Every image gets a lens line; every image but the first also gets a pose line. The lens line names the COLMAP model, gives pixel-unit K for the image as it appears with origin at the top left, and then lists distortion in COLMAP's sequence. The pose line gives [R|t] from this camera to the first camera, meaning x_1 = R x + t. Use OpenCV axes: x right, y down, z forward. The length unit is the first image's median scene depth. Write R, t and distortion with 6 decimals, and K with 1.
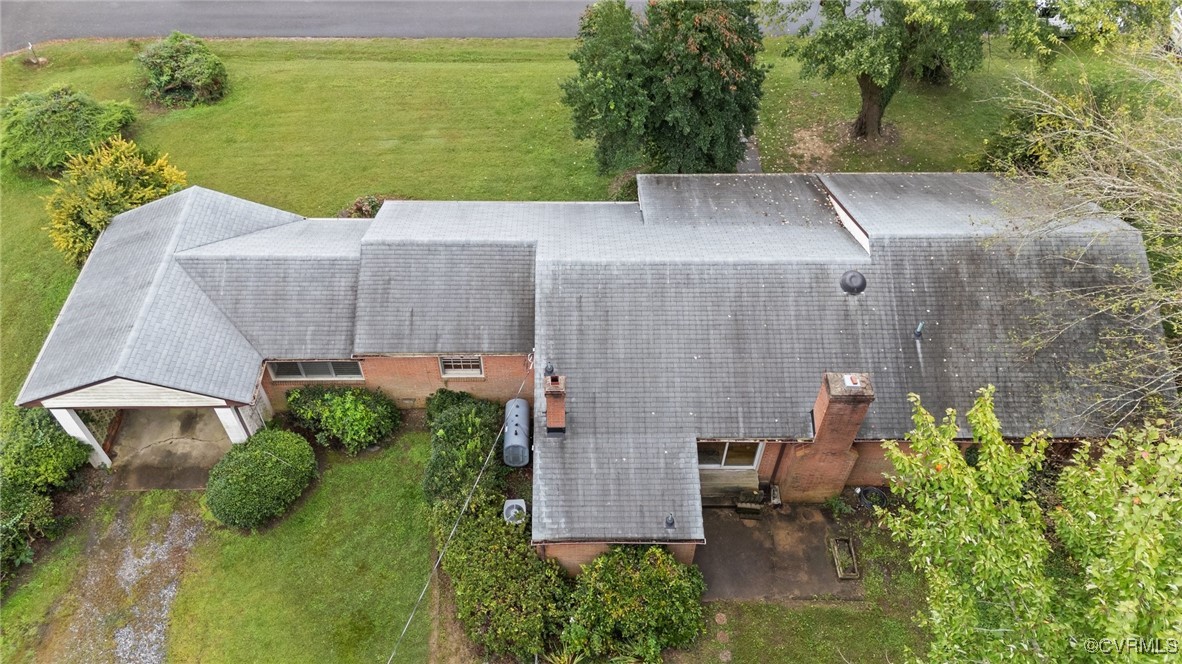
lens RADIAL K [[872.5, 0, 596.0], [0, 872.5, 295.8], [0, 0, 1]] dist [0.085823, -0.134170]
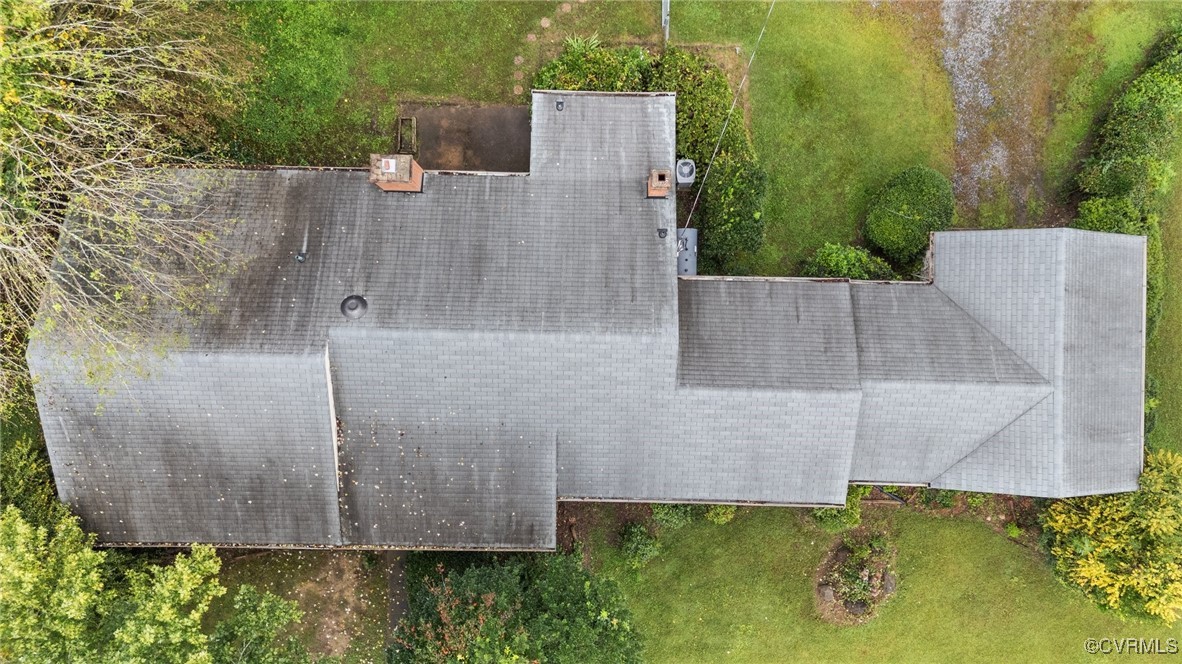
lens RADIAL K [[872.5, 0, 596.0], [0, 872.5, 295.8], [0, 0, 1]] dist [0.085823, -0.134170]
pose [[-0.998861, -0.039703, -0.026483, 0.050177], [0.011756, -0.742493, 0.669750, -0.652133], [-0.046254, 0.668676, 0.742114, 0.253360]]
